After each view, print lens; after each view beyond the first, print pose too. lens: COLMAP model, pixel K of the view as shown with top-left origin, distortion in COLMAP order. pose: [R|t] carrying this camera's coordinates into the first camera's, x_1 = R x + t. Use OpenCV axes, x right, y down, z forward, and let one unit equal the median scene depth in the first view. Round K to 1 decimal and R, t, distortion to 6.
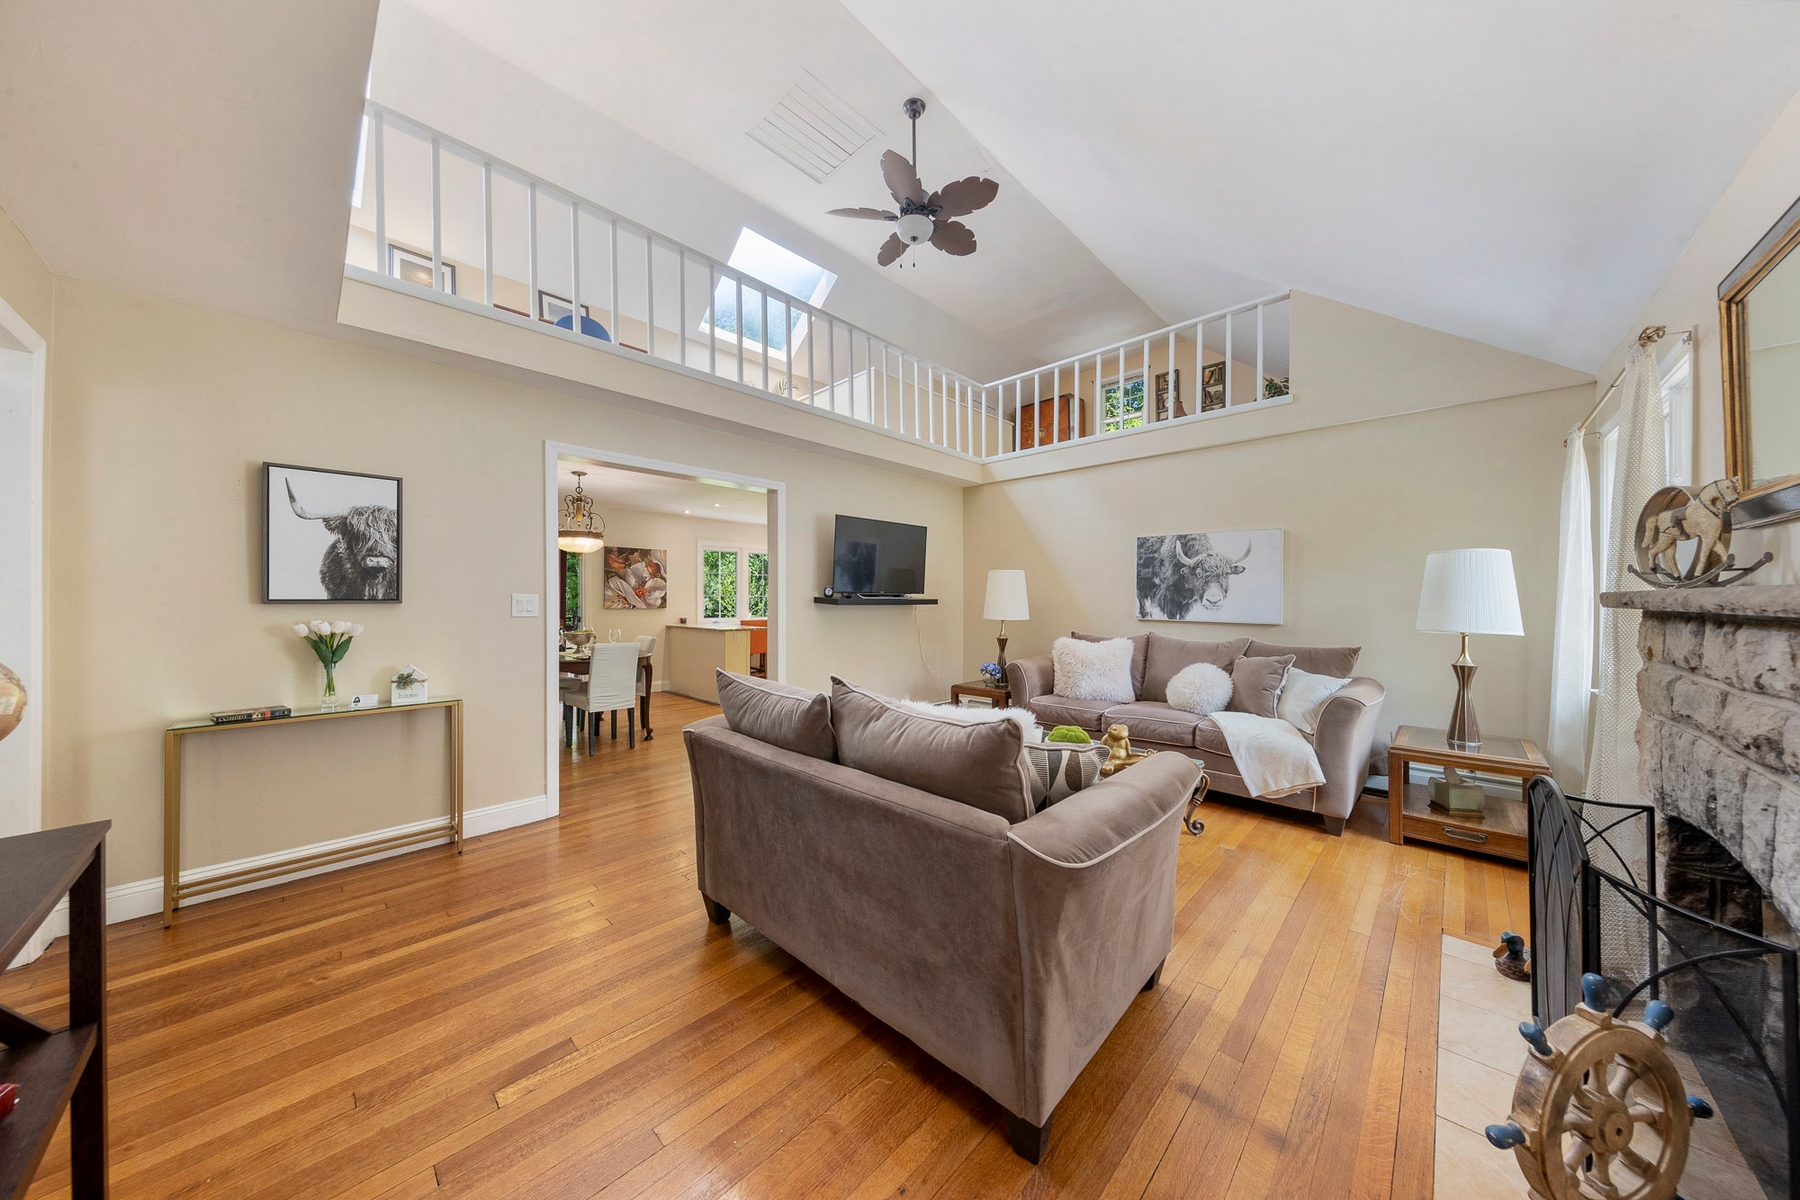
lens RADIAL K [[568.6, 0, 891.1], [0, 568.6, 604.6], [0, 0, 1]] dist [0.004800, -0.001907]
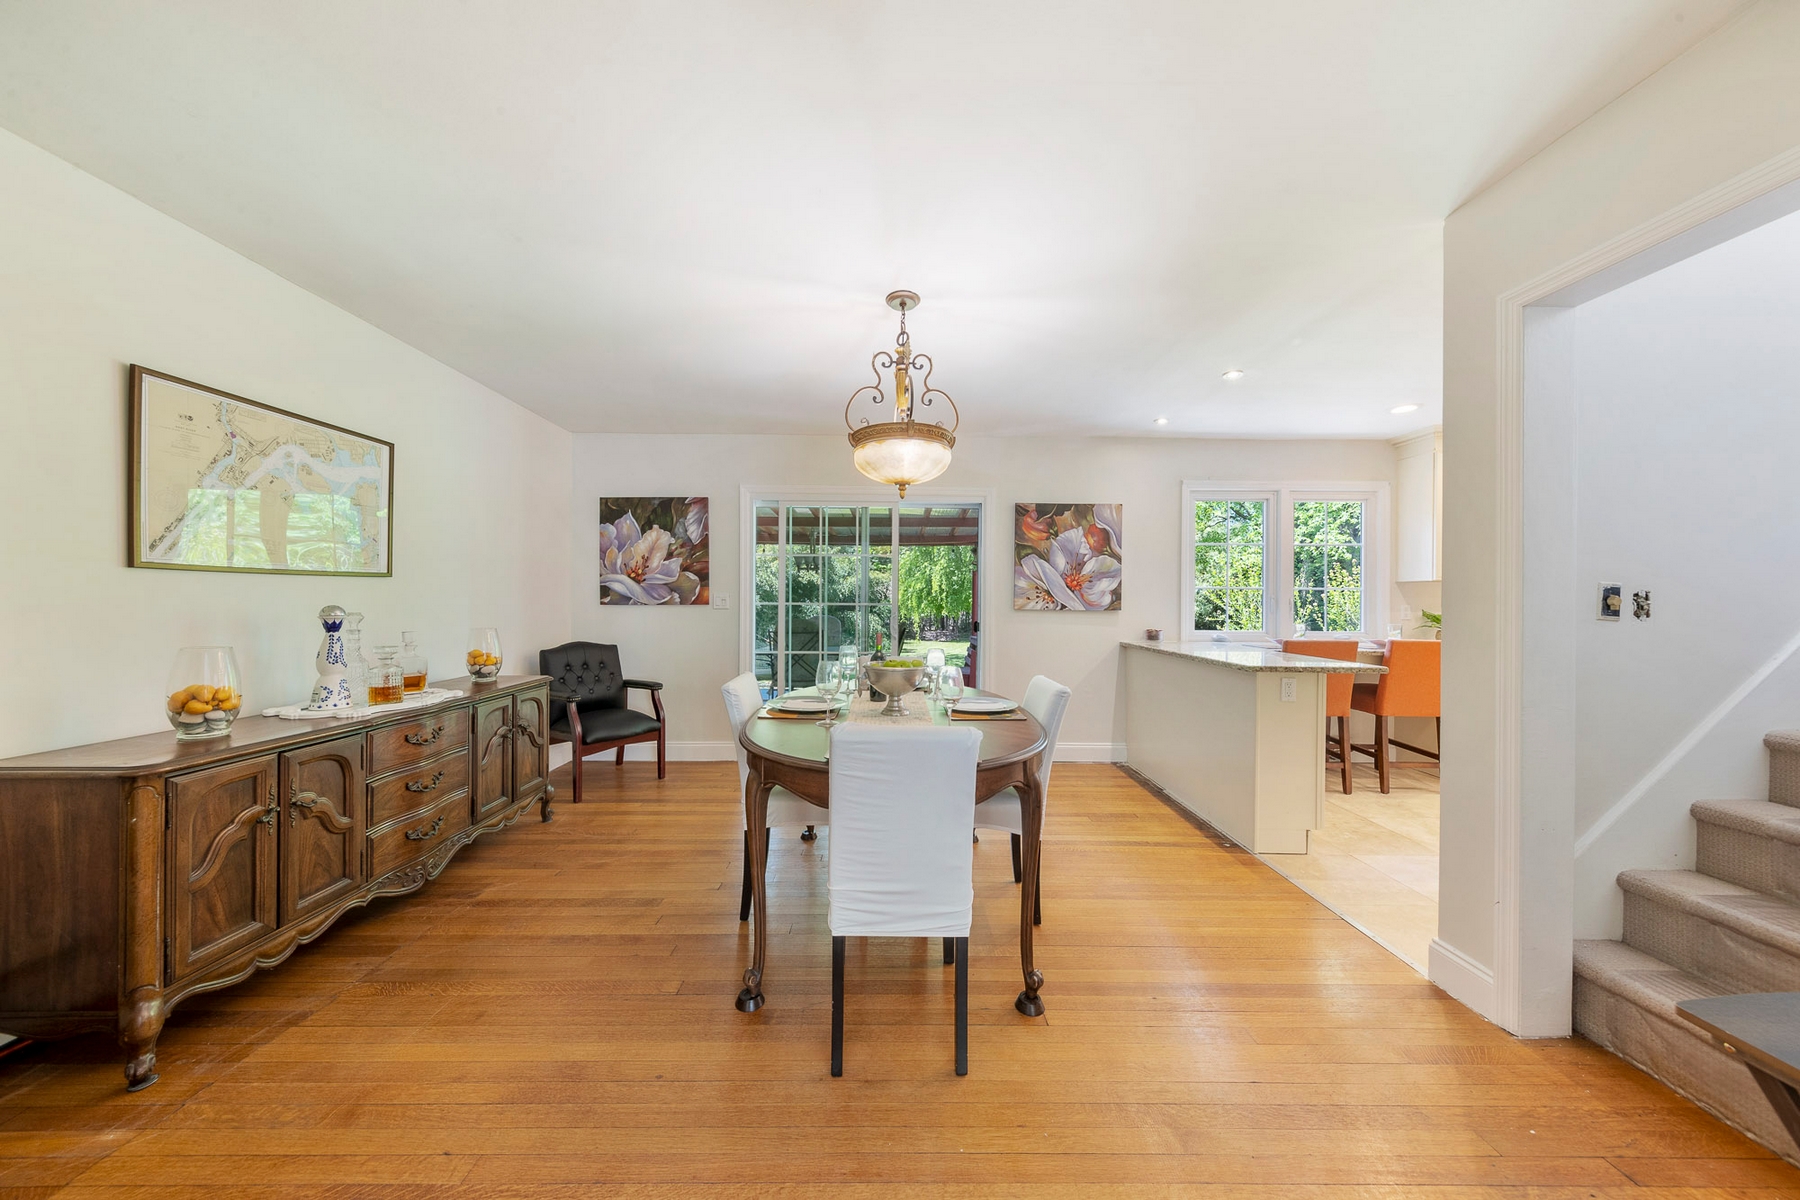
lens RADIAL K [[568.6, 0, 895.4], [0, 568.6, 605.0], [0, 0, 1]] dist [0.004800, -0.001907]
pose [[0.704301, 0.008832, -0.709846, -0.271572], [-0.010334, 0.999944, 0.002188, 0.003398], [0.709826, 0.005794, 0.704353, 0.784550]]
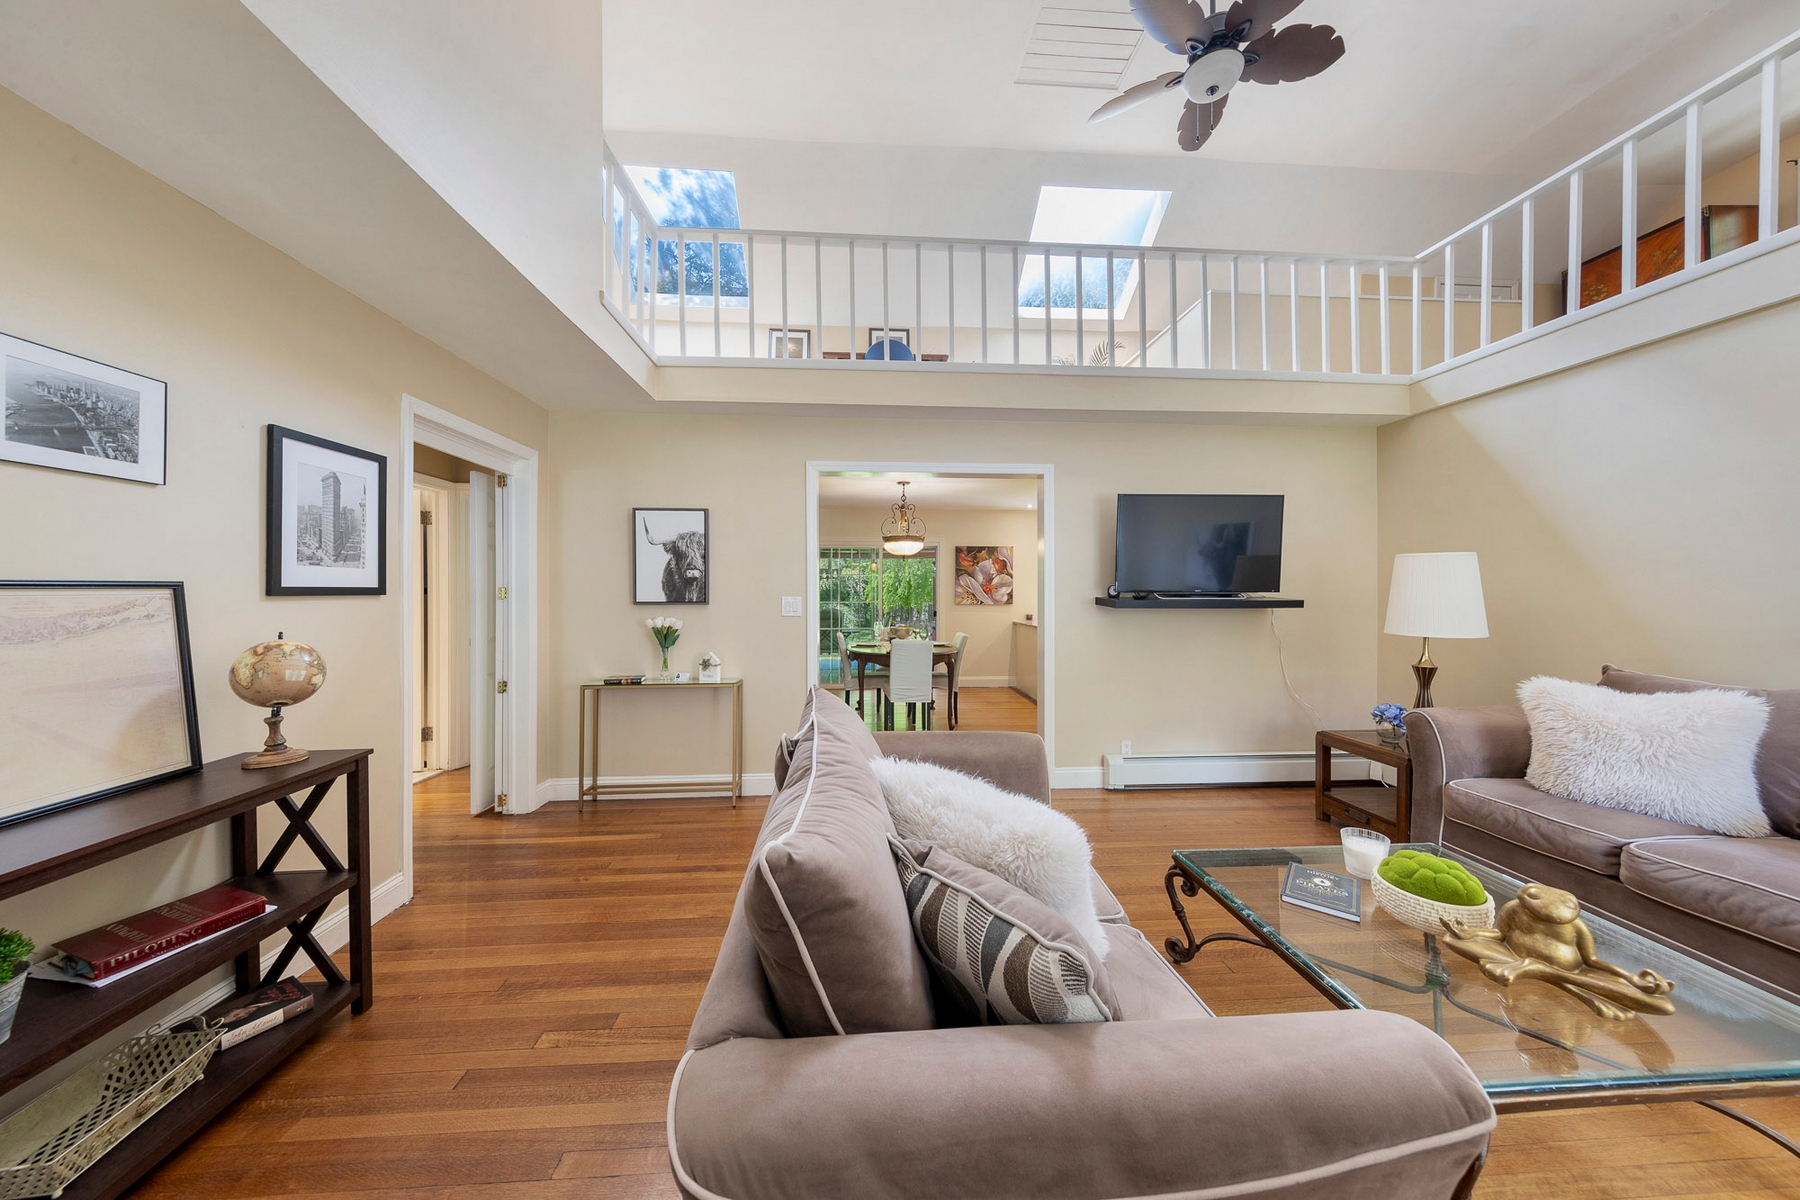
lens RADIAL K [[568.6, 0, 890.1], [0, 568.6, 588.2], [0, 0, 1]] dist [0.004800, -0.001907]
pose [[0.743377, -0.005164, -0.668852, 0.195420], [-0.004130, 0.999916, -0.012309, -0.015231], [0.668860, 0.011912, 0.743293, 0.185611]]
